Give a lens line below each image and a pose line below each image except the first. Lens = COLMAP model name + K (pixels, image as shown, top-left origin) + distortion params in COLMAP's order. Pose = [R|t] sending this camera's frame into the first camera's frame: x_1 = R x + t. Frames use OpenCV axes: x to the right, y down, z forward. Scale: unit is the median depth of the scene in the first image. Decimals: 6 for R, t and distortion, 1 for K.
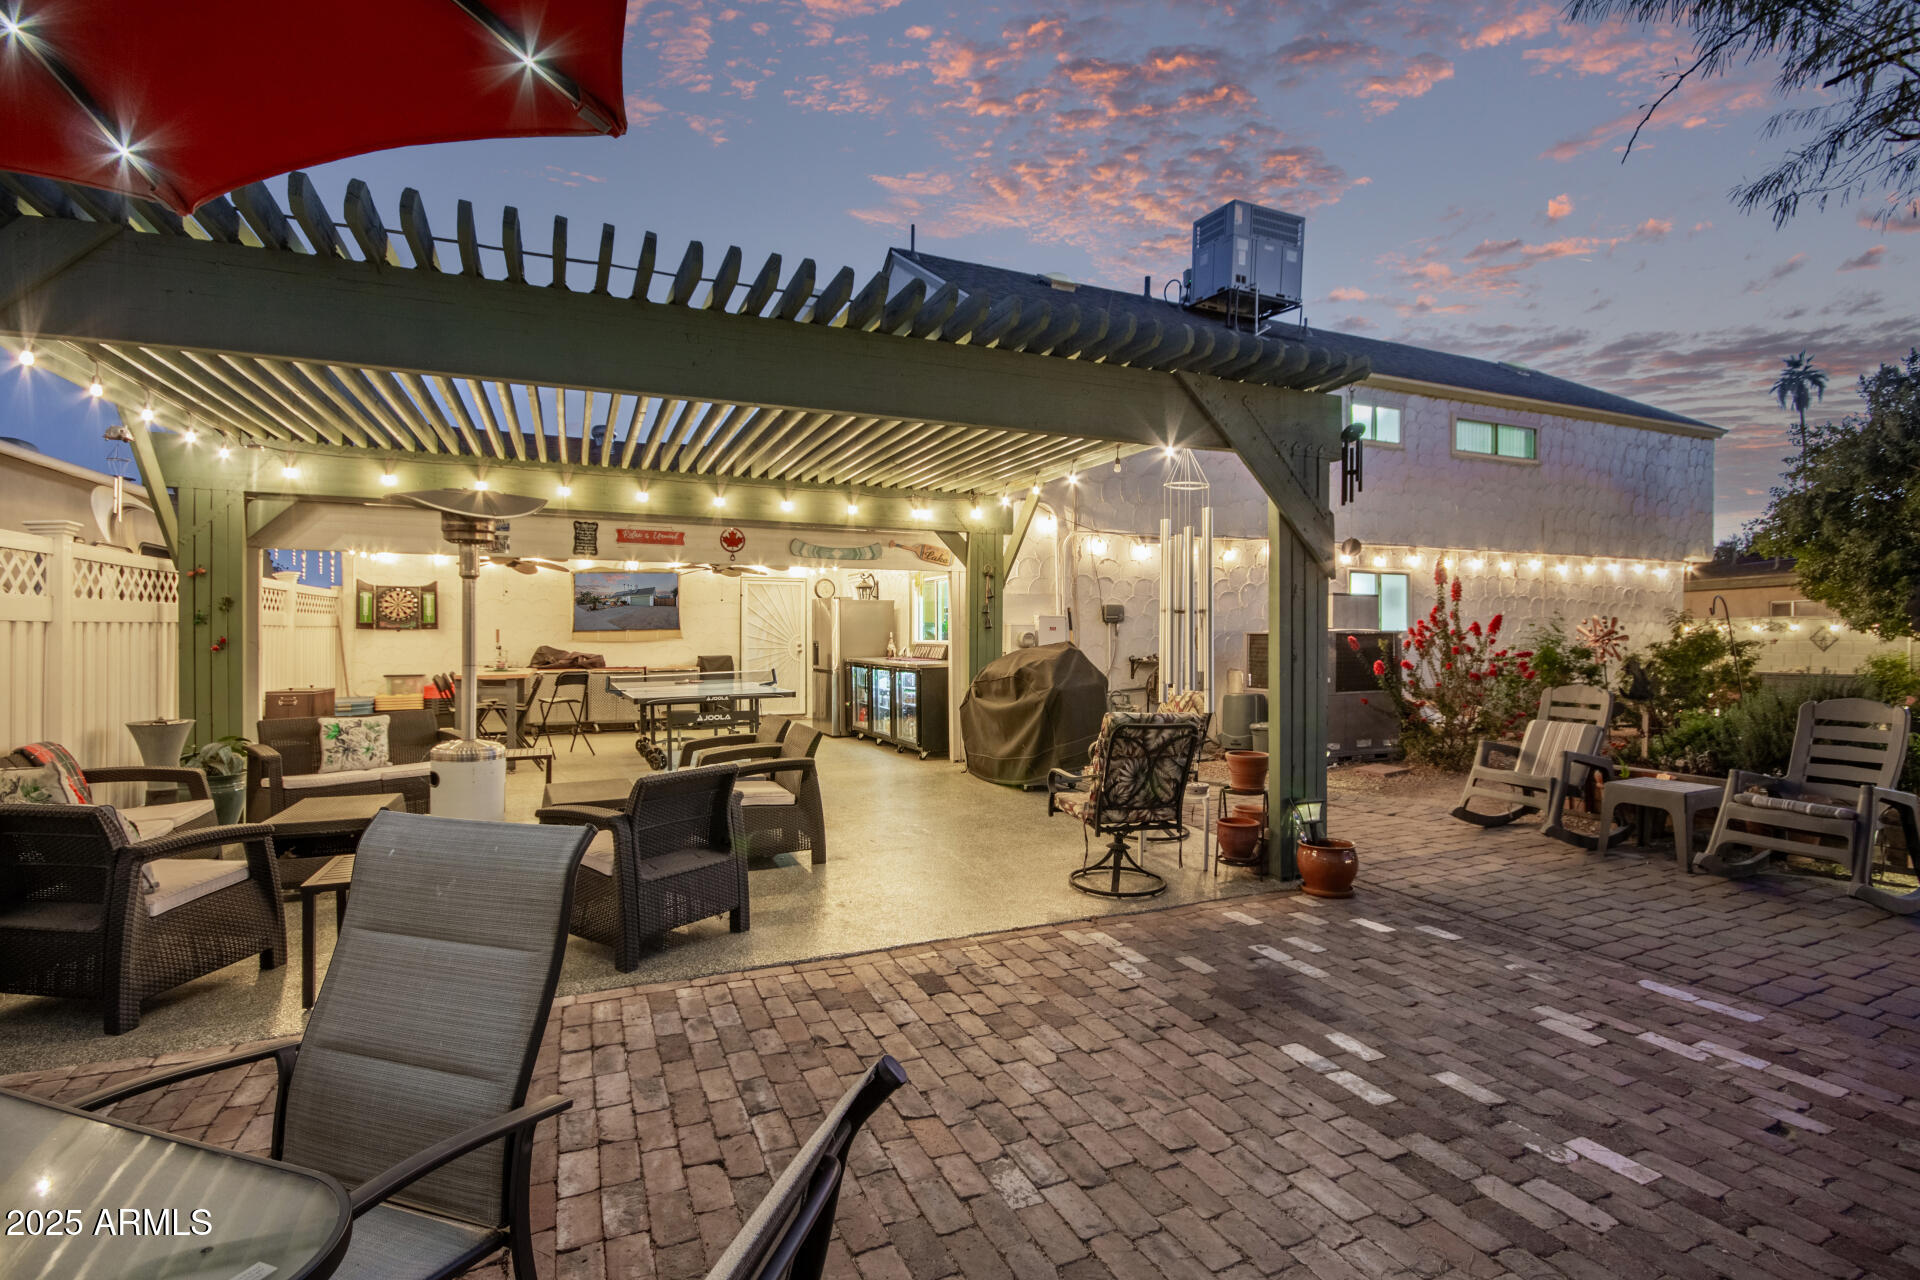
lens RADIAL K [[873.5, 0, 957.3], [0, 873.5, 644.6], [0, 0, 1]] dist [-0.001859, -0.000105]
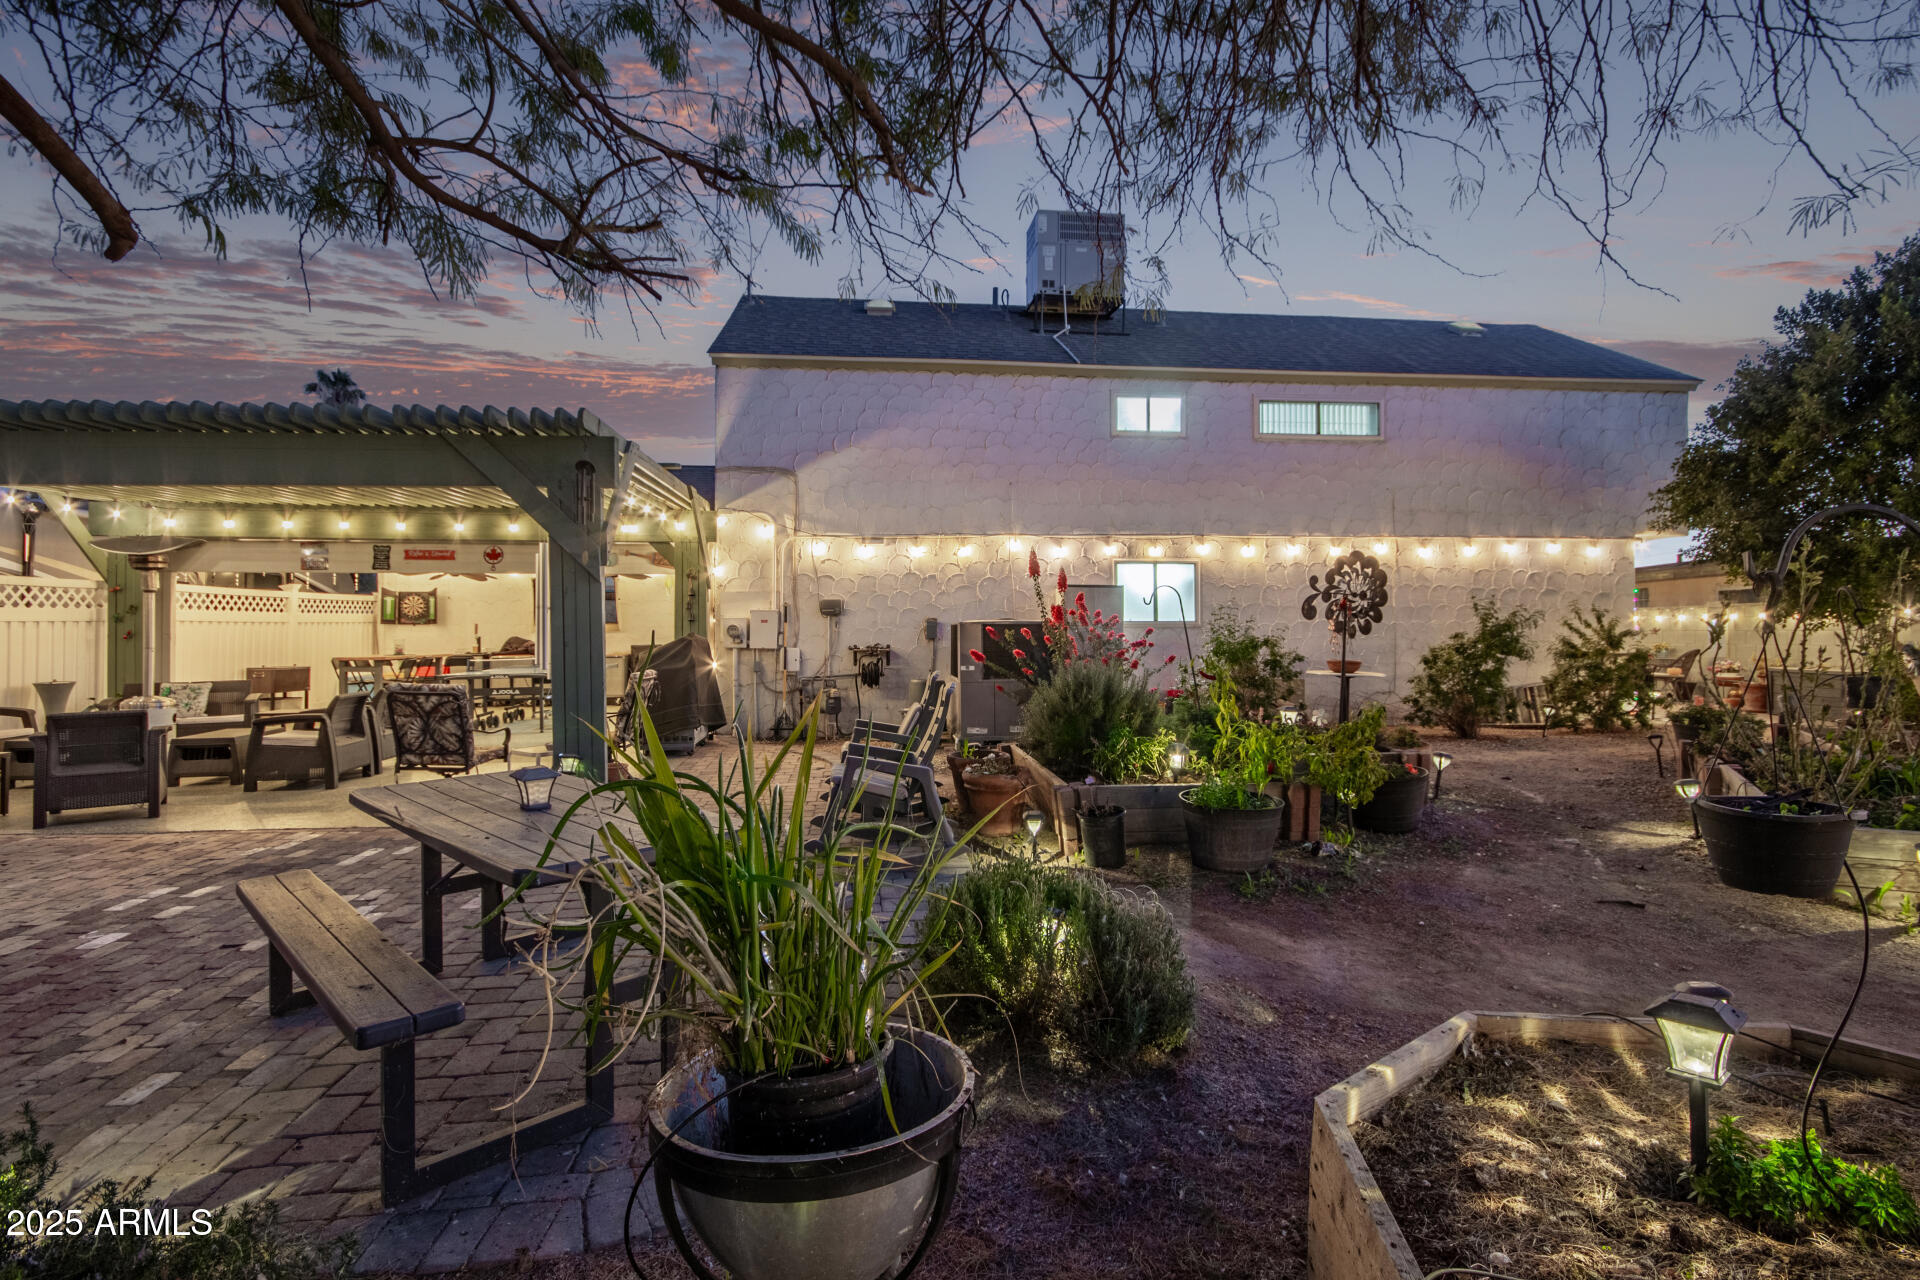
lens RADIAL K [[869.3, 0, 960.6], [0, 869.3, 632.8], [0, 0, 1]] dist [-0.002620, -0.000068]
pose [[0.952965, -0.001579, -0.303076, 0.579556], [0.000230, 0.999990, -0.004487, 0.001928], [0.303080, 0.004207, 0.952956, -0.016254]]
